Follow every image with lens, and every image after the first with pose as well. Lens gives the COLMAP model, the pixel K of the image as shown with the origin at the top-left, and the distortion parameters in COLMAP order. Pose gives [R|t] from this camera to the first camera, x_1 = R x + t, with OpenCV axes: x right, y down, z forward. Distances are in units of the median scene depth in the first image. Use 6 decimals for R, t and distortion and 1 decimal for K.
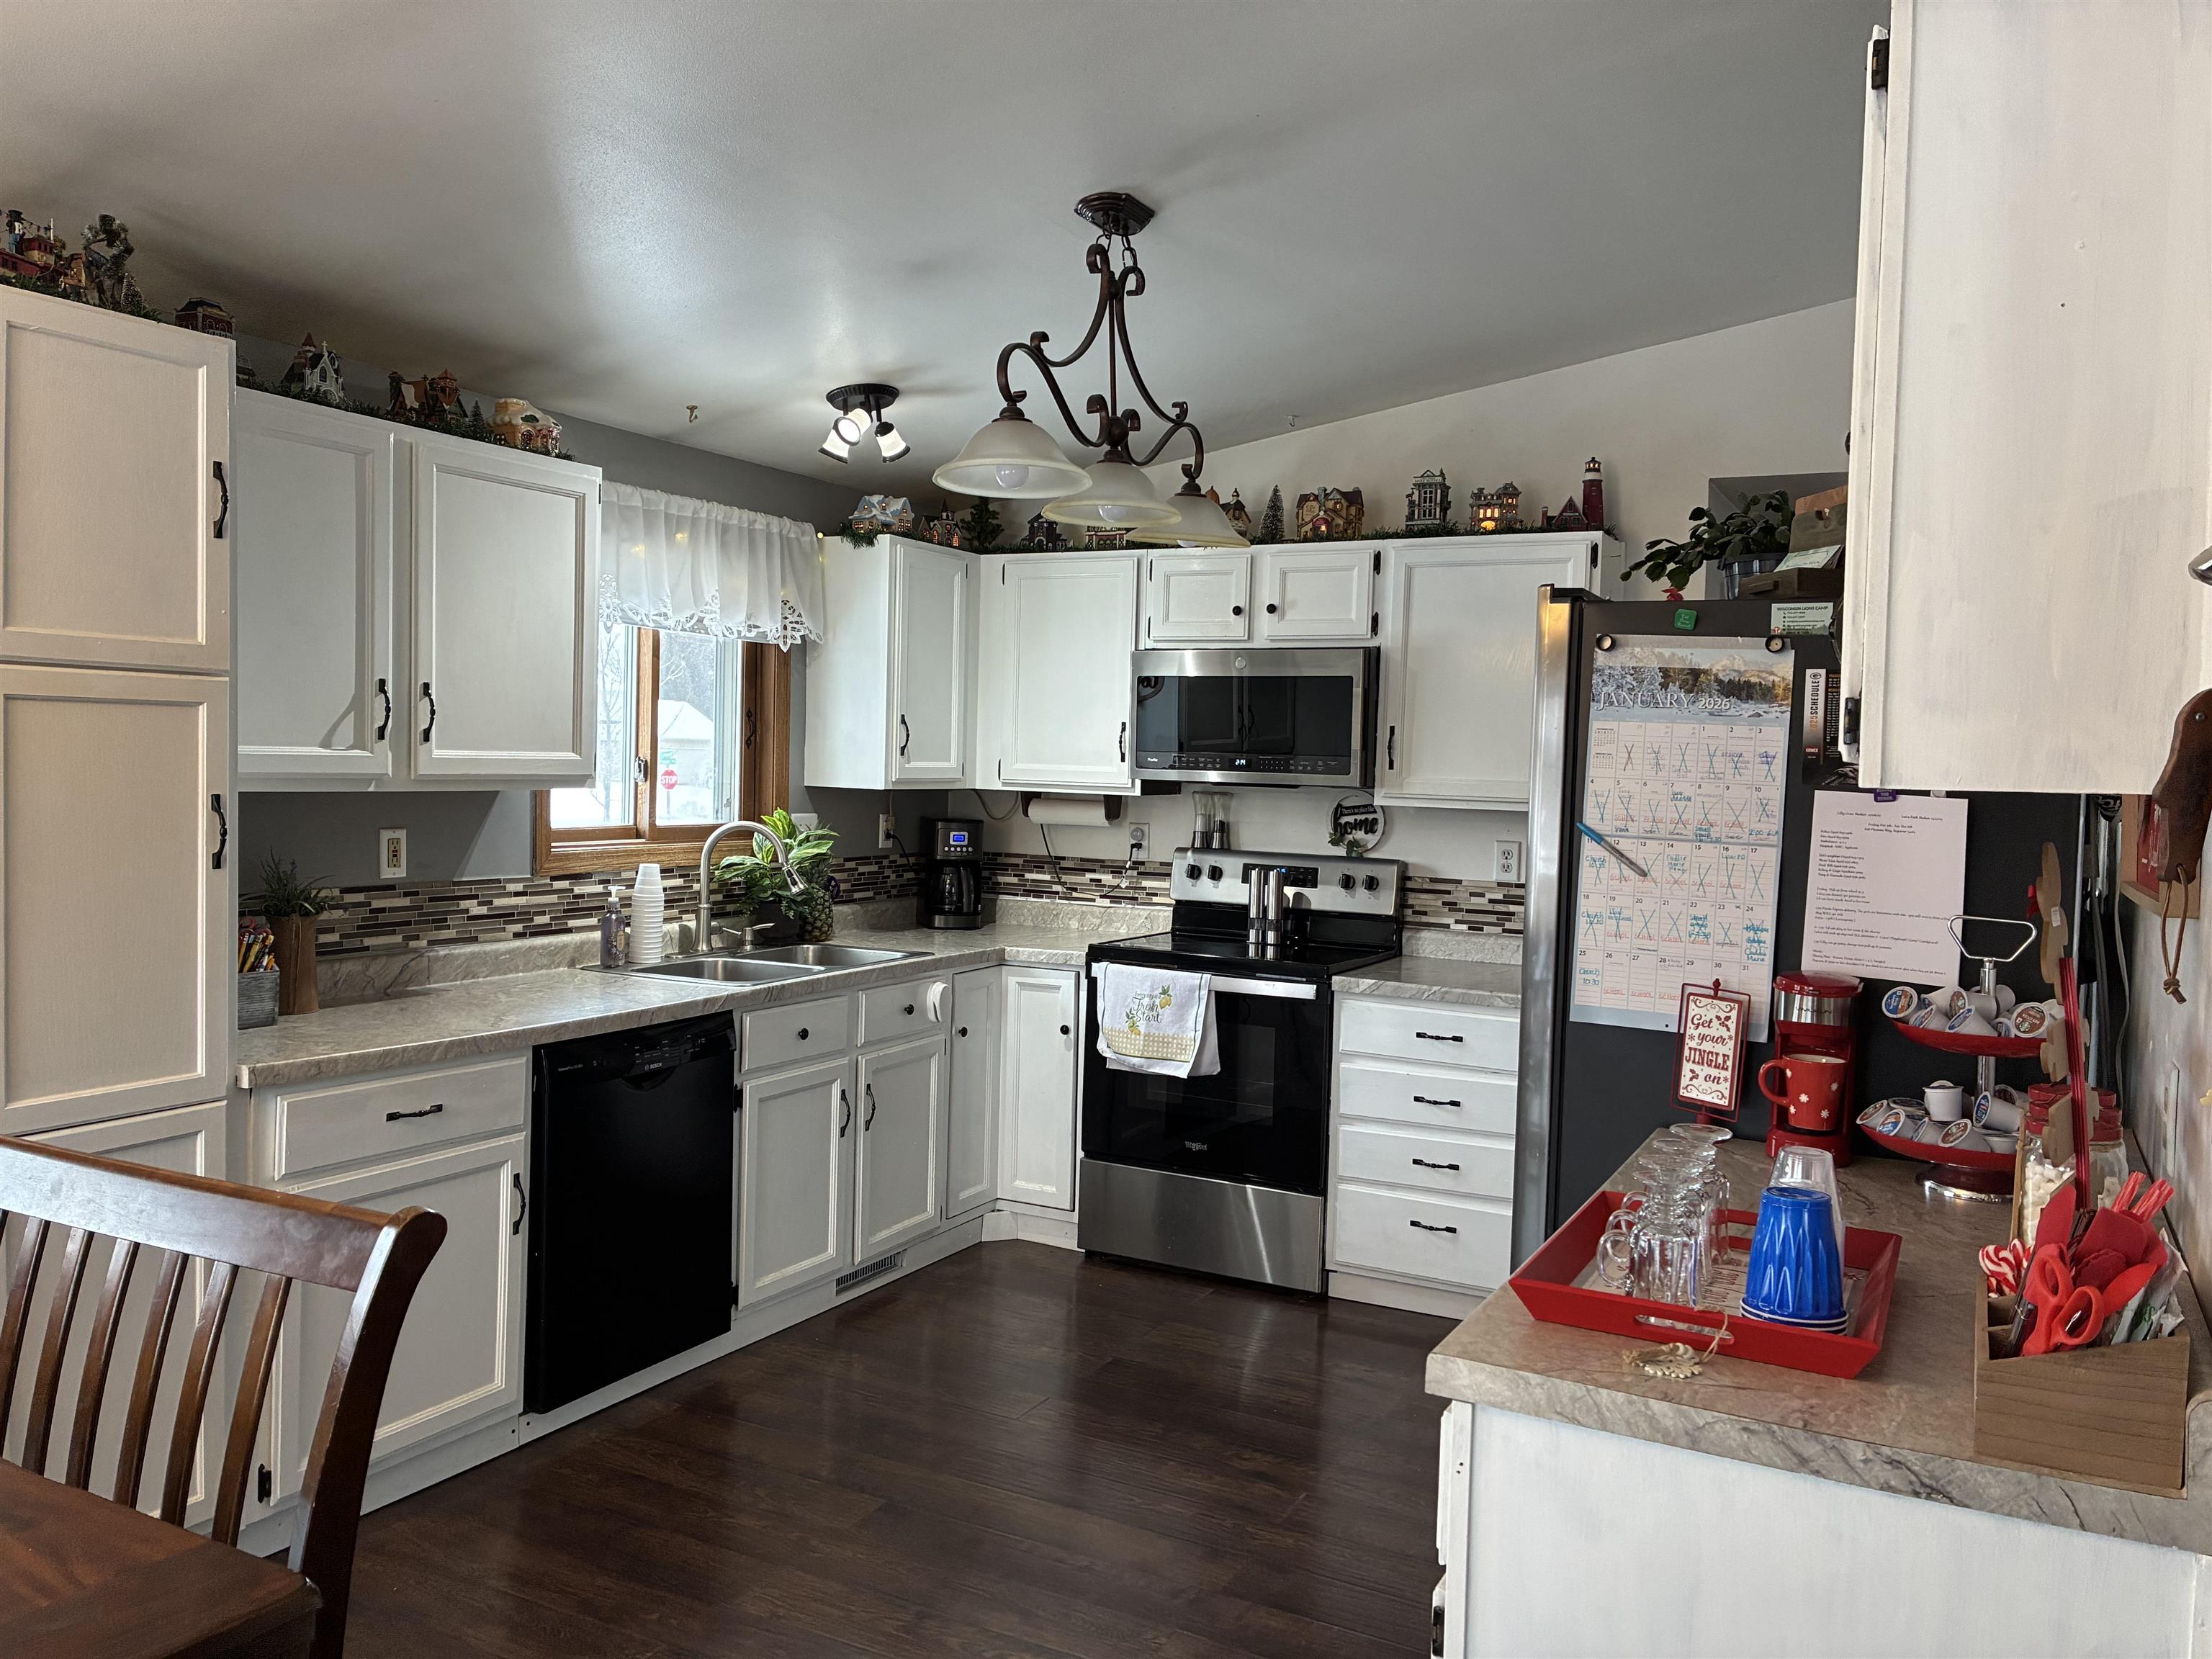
lens RADIAL K [[1680.1, 0, 1098.2], [0, 1680.1, 830.5], [0, 0, 1]] dist [0.049018, -0.047294]
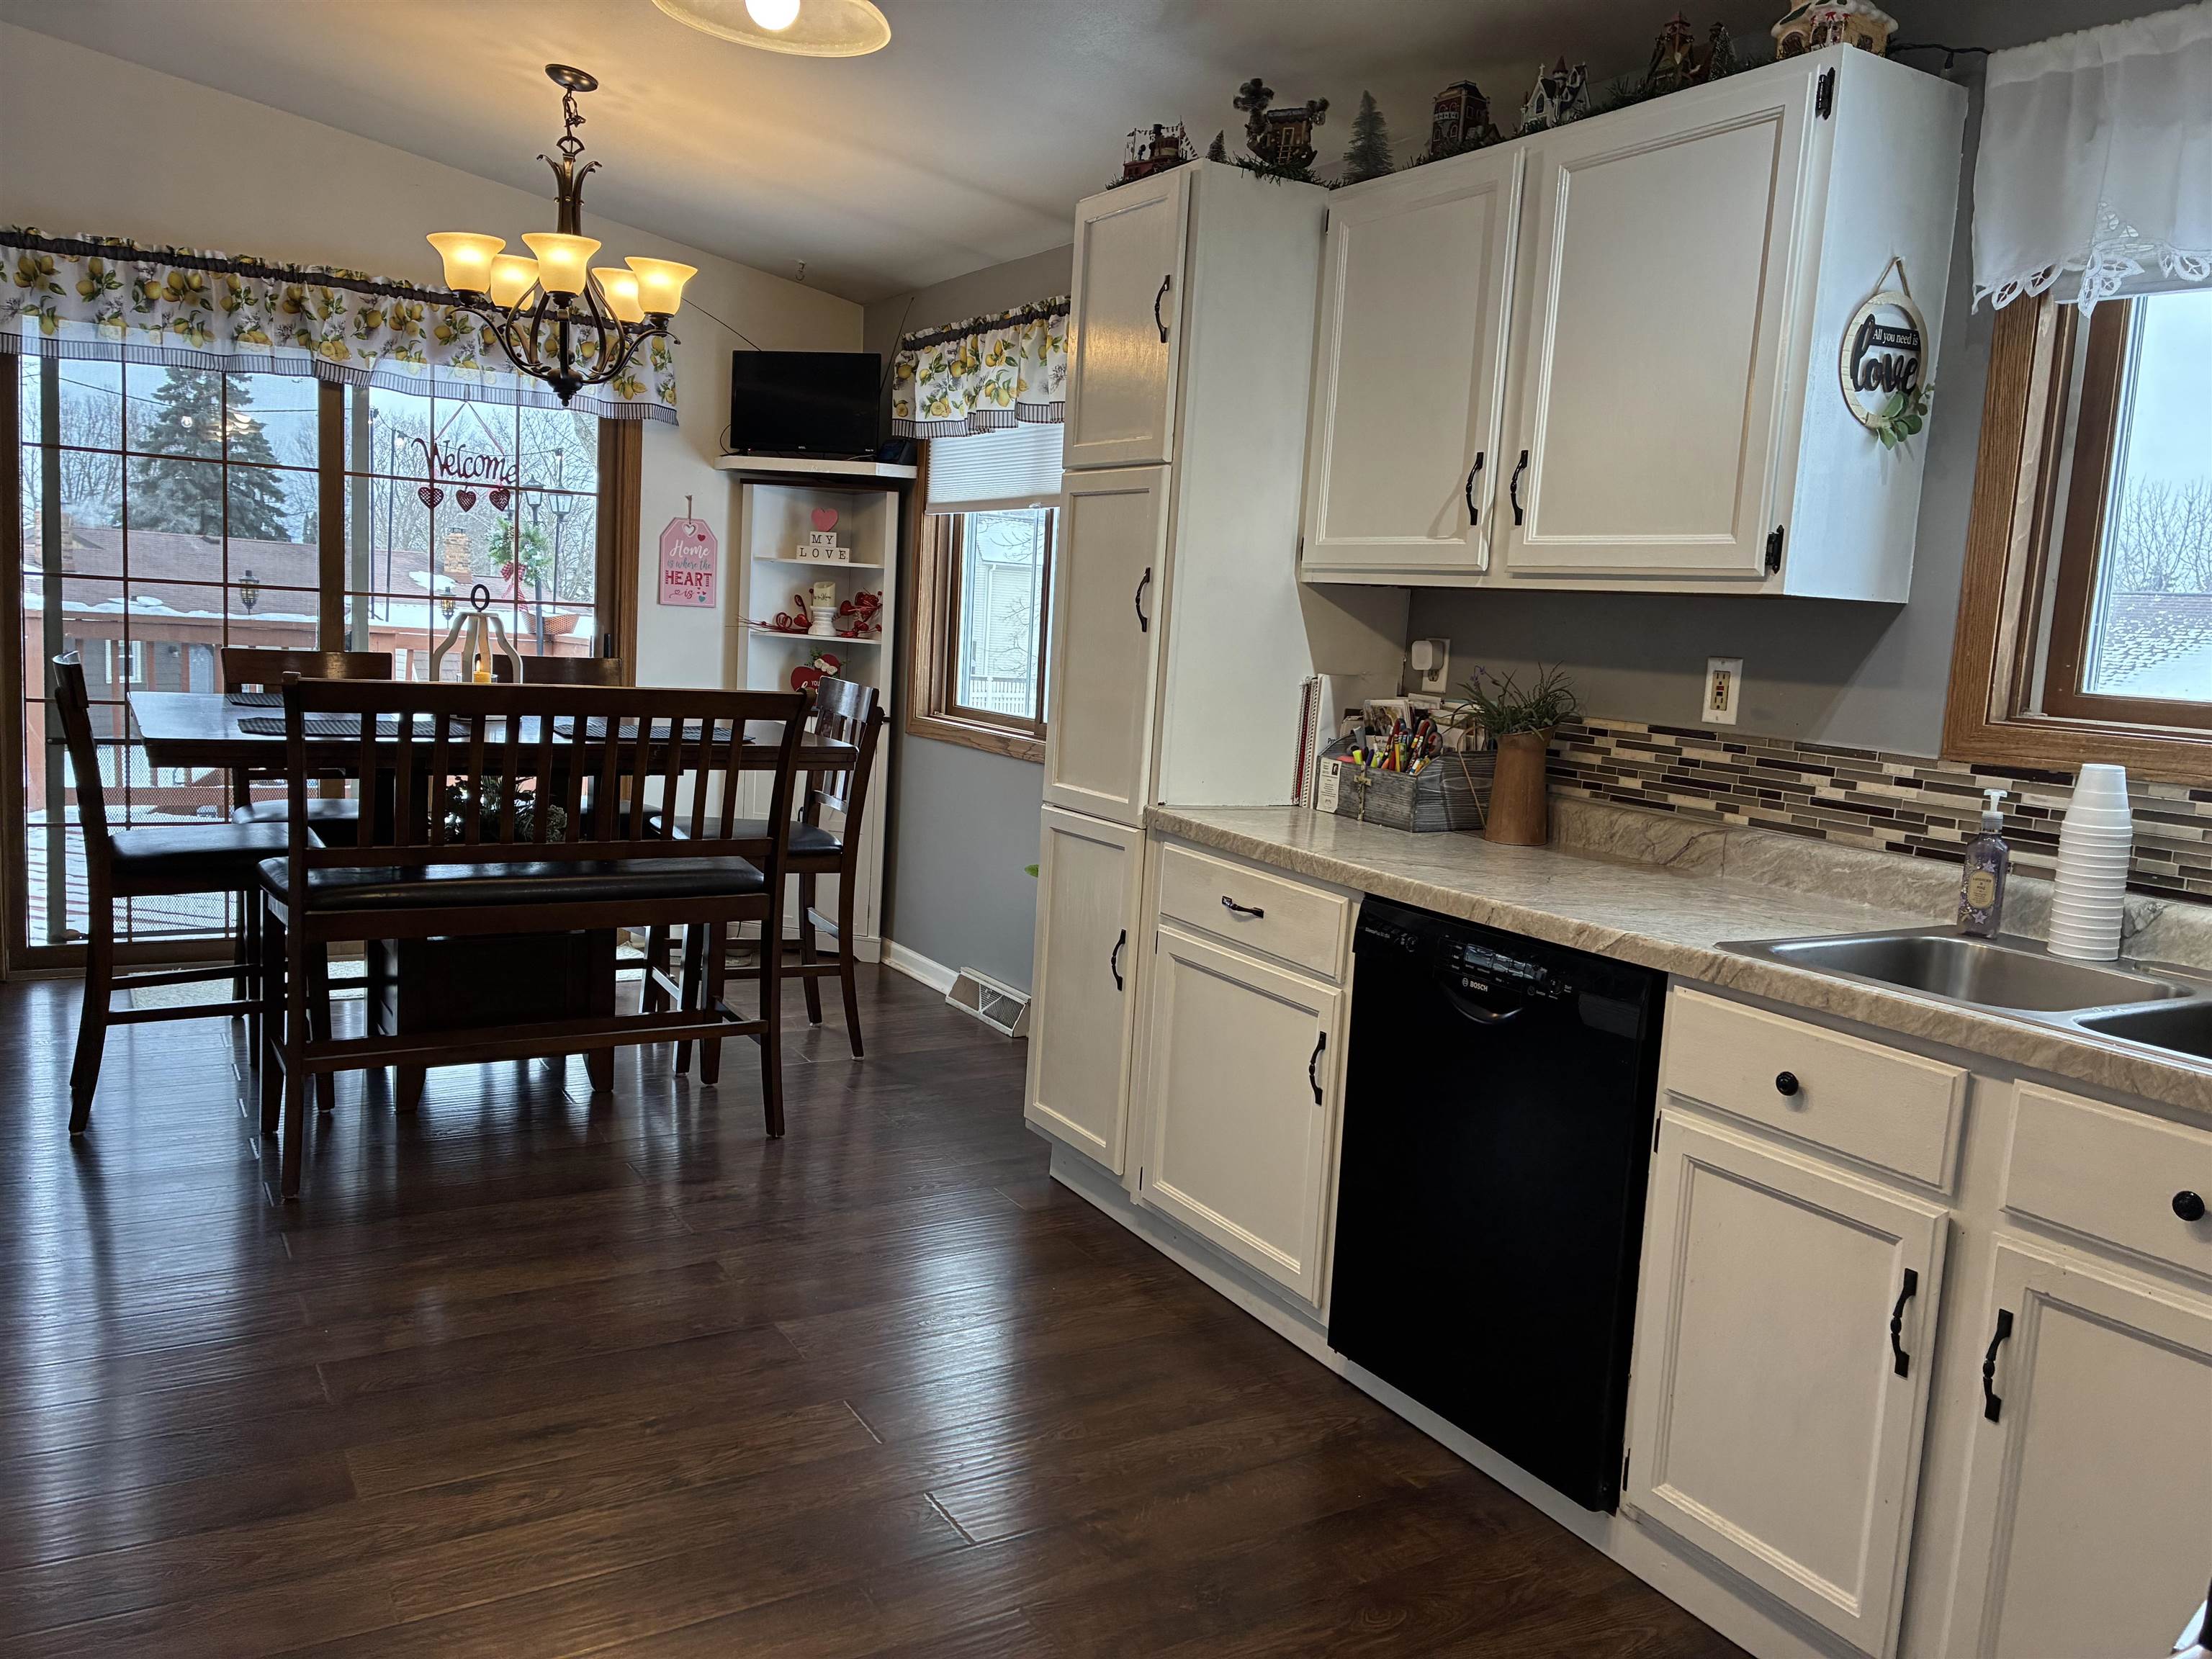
lens RADIAL K [[1680.1, 0, 1109.3], [0, 1680.1, 826.3], [0, 0, 1]] dist [0.049018, -0.047294]
pose [[-0.502532, 0.052778, -0.862946, 0.370570], [-0.113307, 0.985505, 0.126258, 0.008826], [0.857101, 0.161227, -0.489268, 1.147089]]
